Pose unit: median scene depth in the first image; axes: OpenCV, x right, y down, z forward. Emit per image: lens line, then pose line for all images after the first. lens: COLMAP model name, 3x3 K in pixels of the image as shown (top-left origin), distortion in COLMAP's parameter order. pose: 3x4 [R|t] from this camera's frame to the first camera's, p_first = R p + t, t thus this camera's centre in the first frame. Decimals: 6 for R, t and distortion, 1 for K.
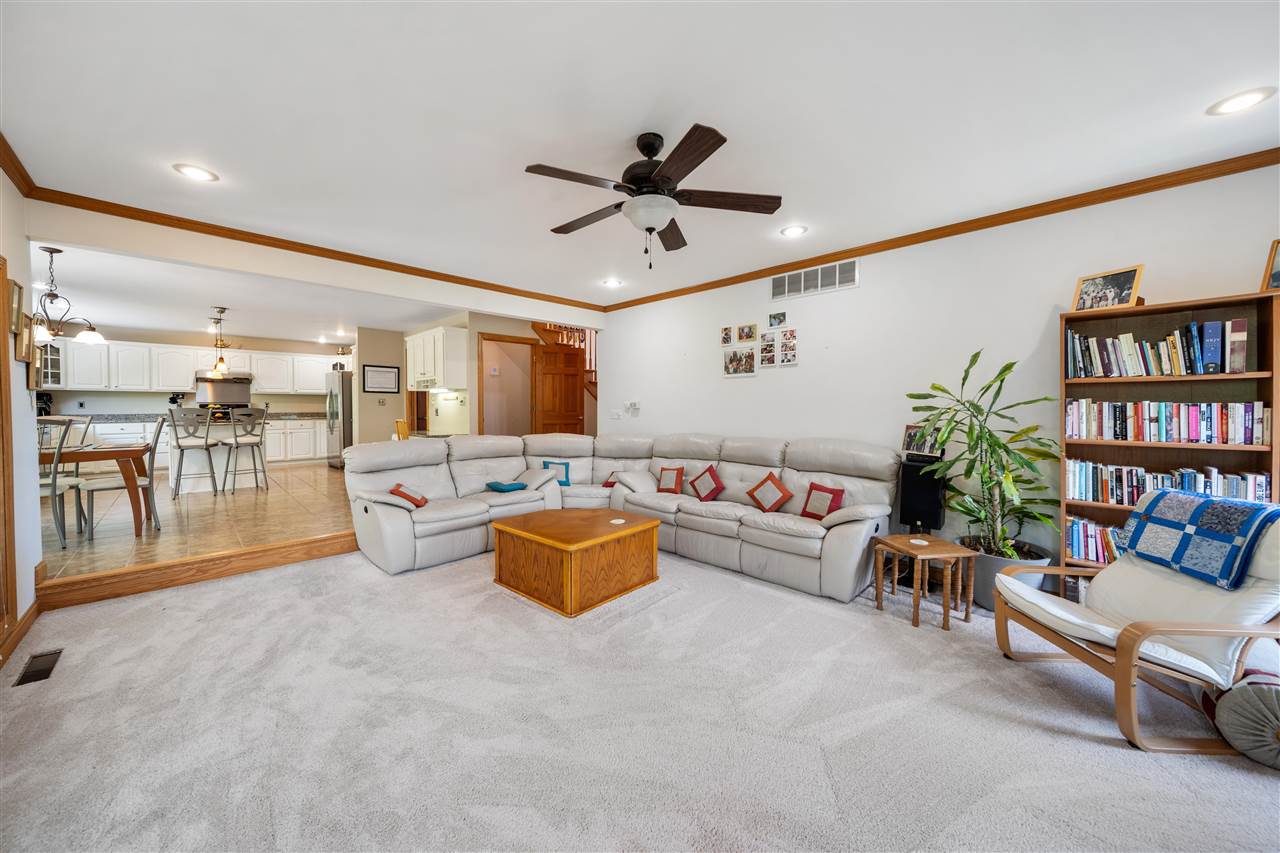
lens RADIAL K [[456.5, 0, 628.3], [0, 456.5, 417.8], [0, 0, 1]] dist [0.000265, 0.000012]
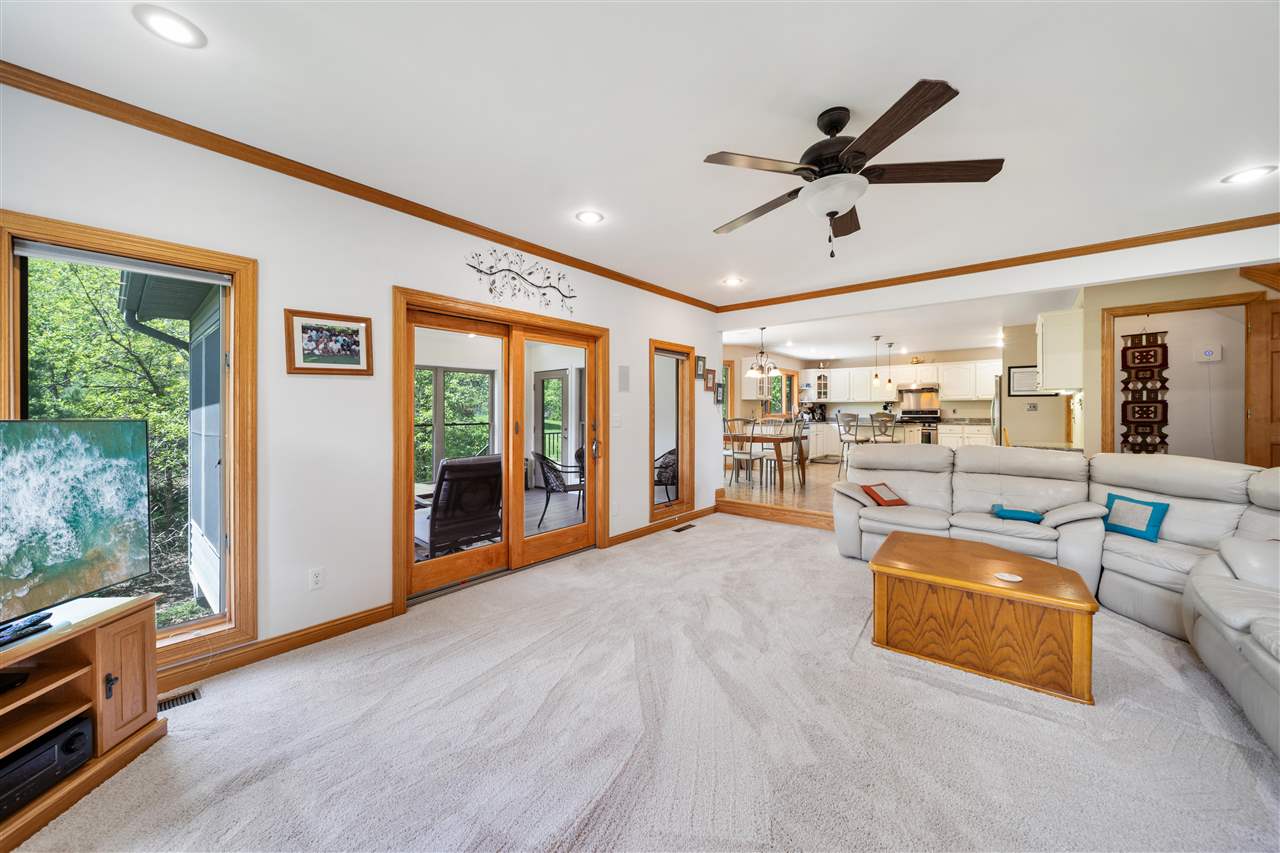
lens RADIAL K [[456.7, 0, 628.4], [0, 456.7, 416.3], [0, 0, 1]] dist [-0.001059, -0.000116]
pose [[0.077539, 0.007916, -0.996958, 0.290702], [-0.023651, 0.999702, 0.006099, -0.004054], [0.996709, 0.023106, 0.077703, 0.169068]]
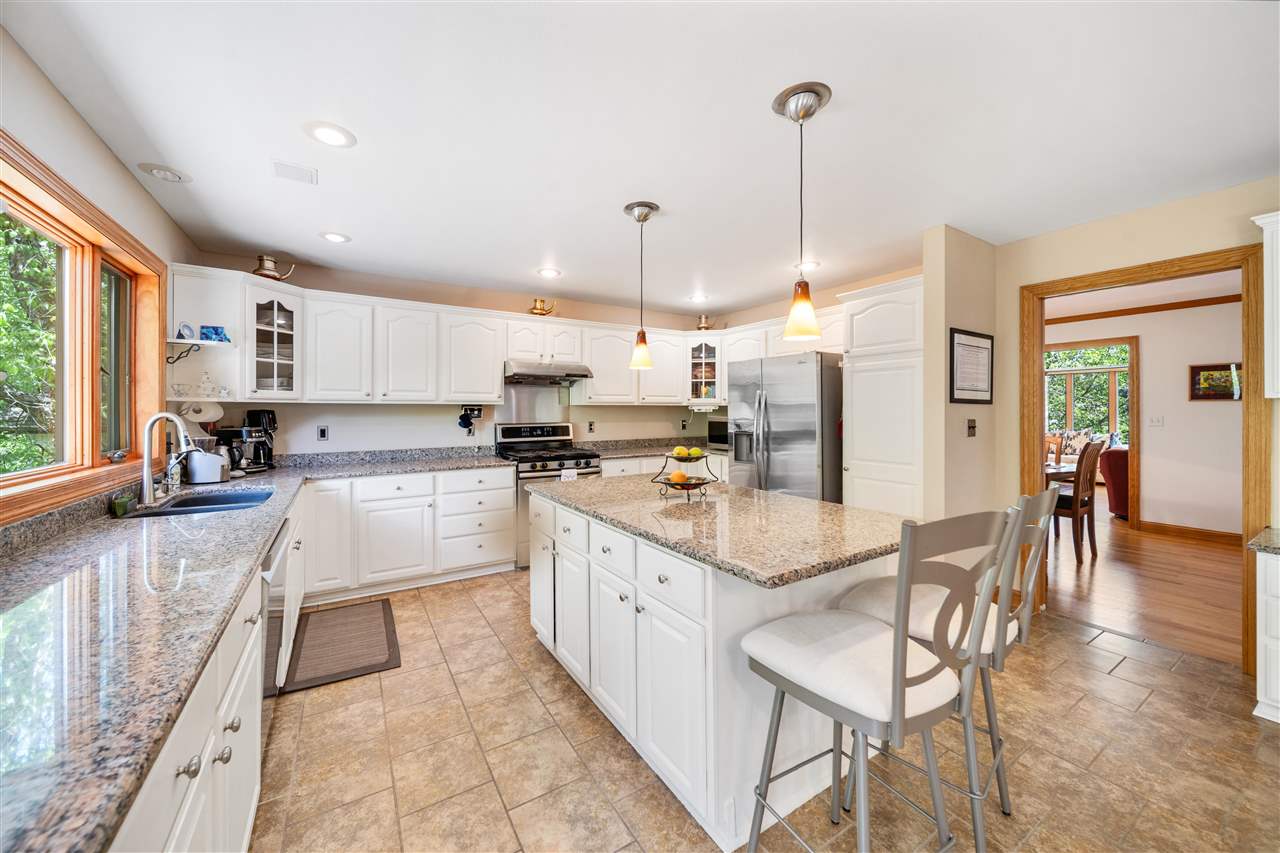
lens RADIAL K [[456.7, 0, 614.6], [0, 456.7, 410.7], [0, 0, 1]] dist [-0.001059, -0.000116]
pose [[0.972901, -0.002494, -0.231211, -0.785442], [-0.003051, 0.999716, -0.023624, -0.041502], [0.231204, 0.023689, 0.972617, 0.601135]]
